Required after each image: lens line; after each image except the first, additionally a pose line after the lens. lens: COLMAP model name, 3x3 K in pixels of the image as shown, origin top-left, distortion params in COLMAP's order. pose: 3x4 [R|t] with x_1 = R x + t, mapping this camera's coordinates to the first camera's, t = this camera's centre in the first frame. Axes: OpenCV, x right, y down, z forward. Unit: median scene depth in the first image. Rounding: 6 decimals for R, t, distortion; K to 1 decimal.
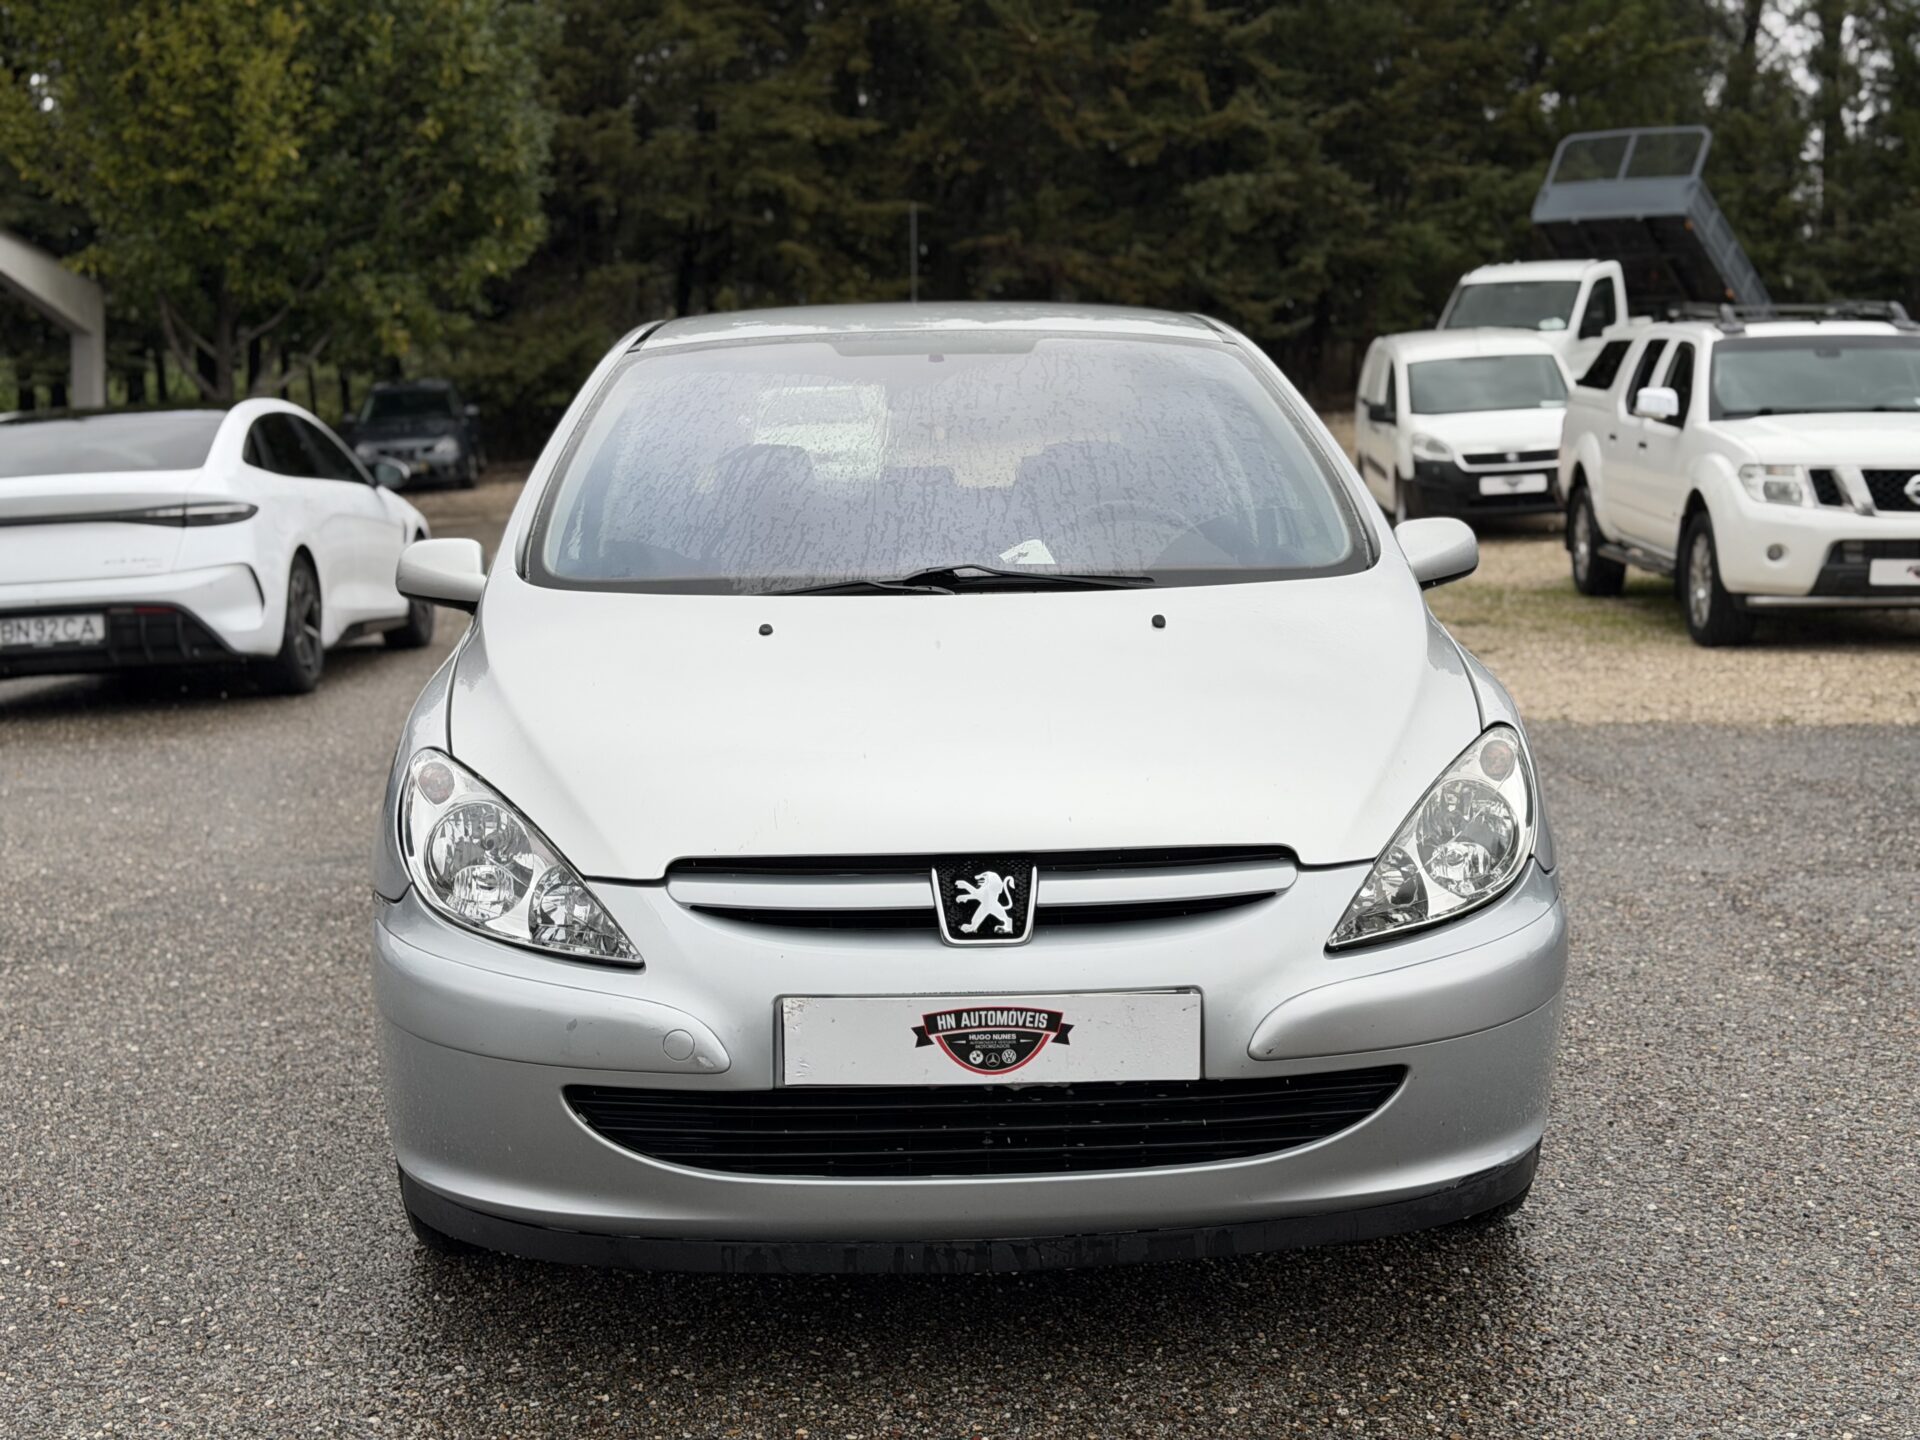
lens RADIAL K [[2683.0, 0, 961.0], [0, 2683.0, 722.7], [0, 0, 1]] dist [0.079926, 0.000000]
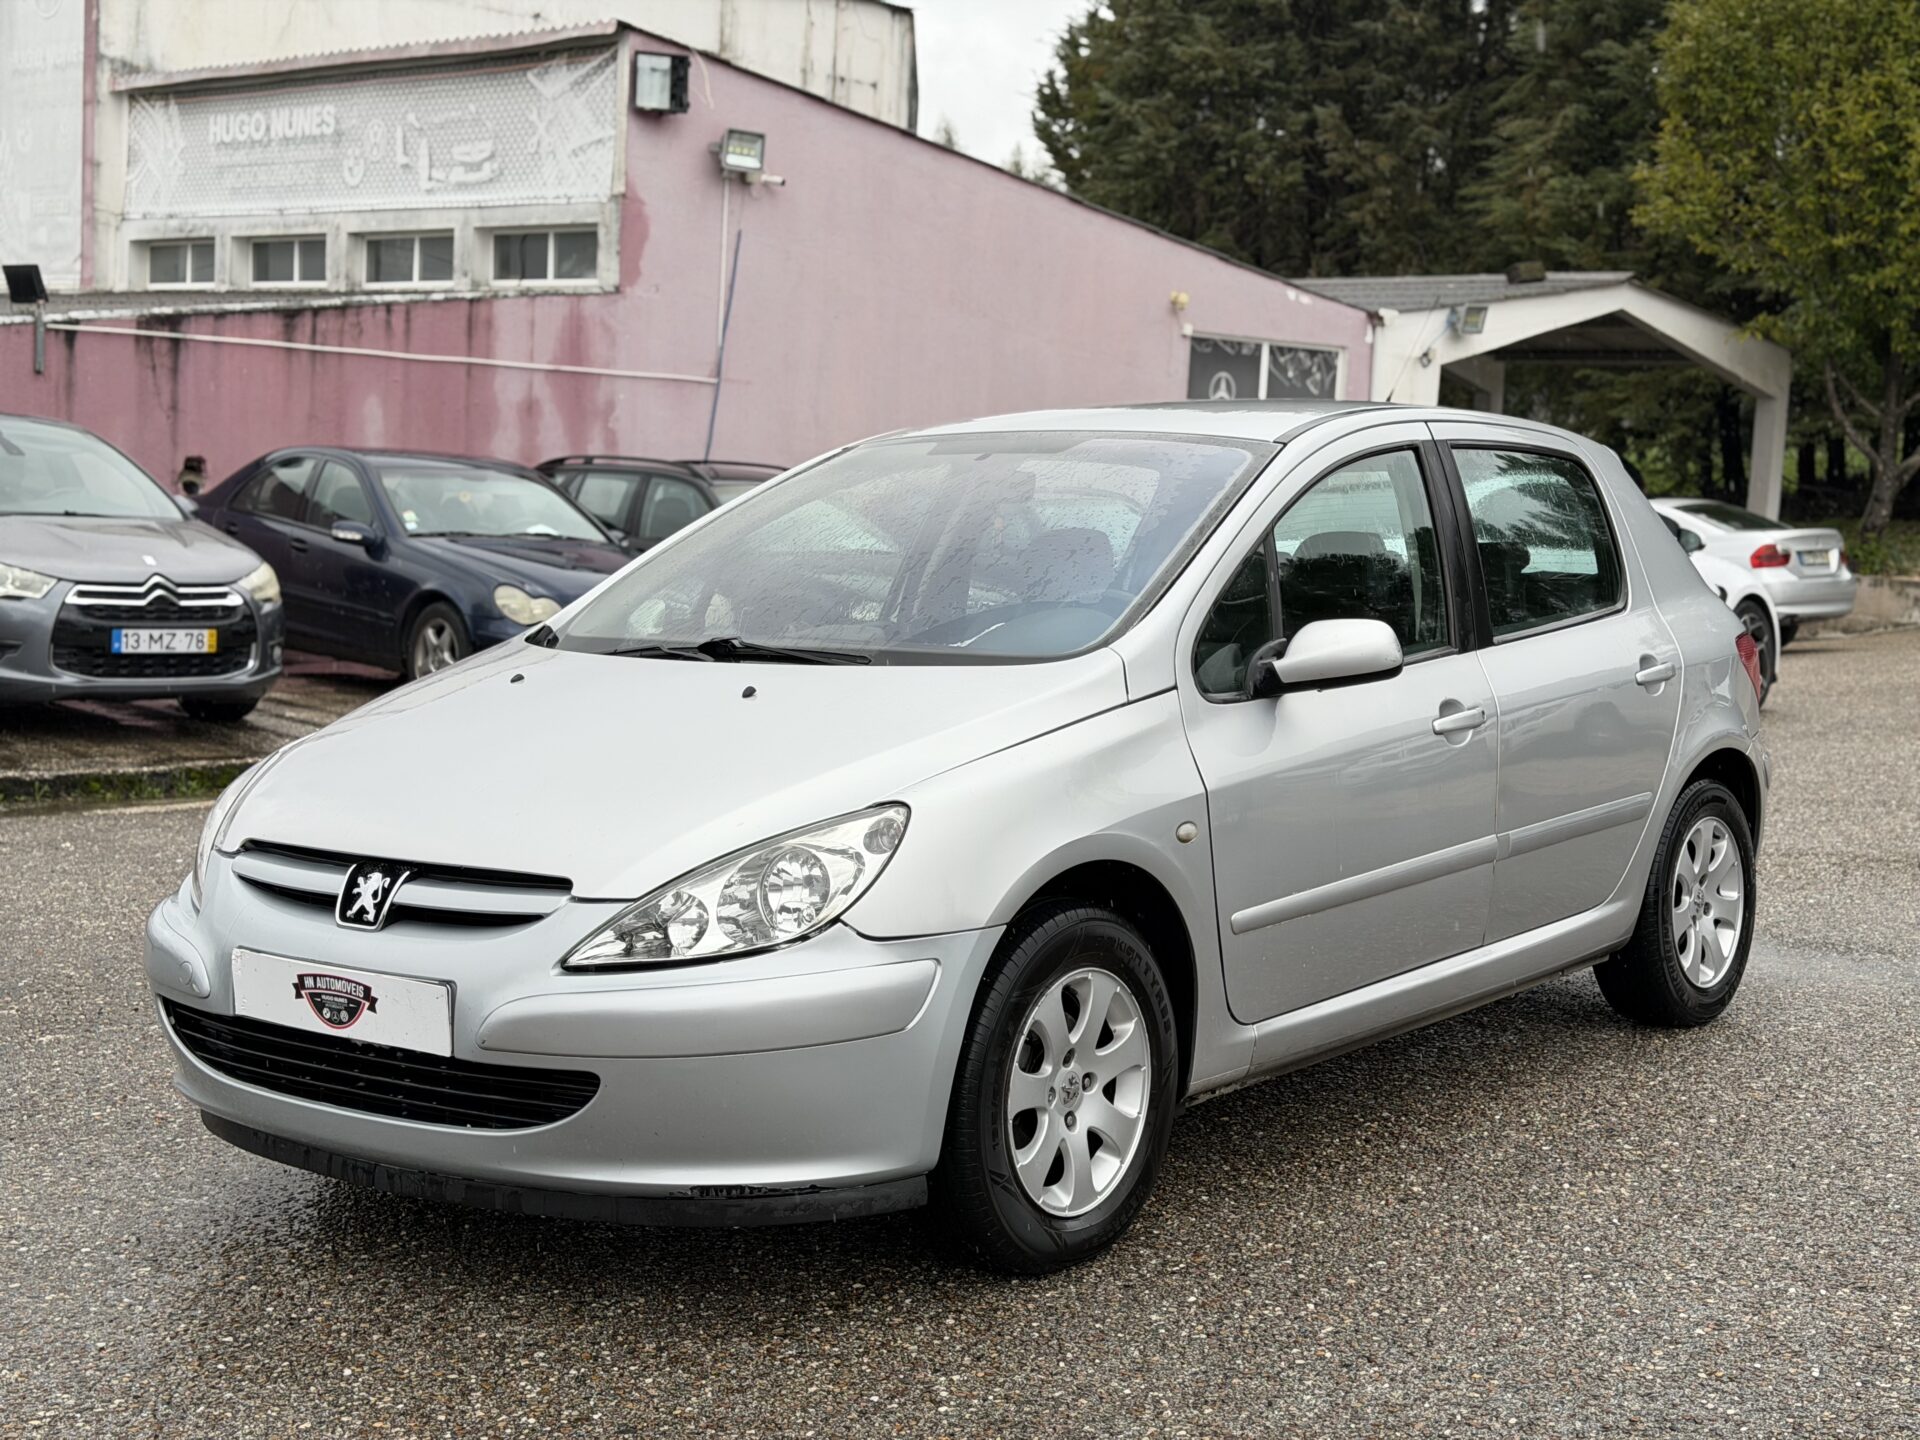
lens RADIAL K [[2683.0, 0, 961.7], [0, 2683.0, 721.3], [0, 0, 1]] dist [0.079926, 0.000000]
pose [[0.764710, 0.070159, -0.640544, 1.016801], [-0.083271, 0.996479, 0.009732, -0.050313], [0.638971, 0.045897, 0.767860, 0.191617]]
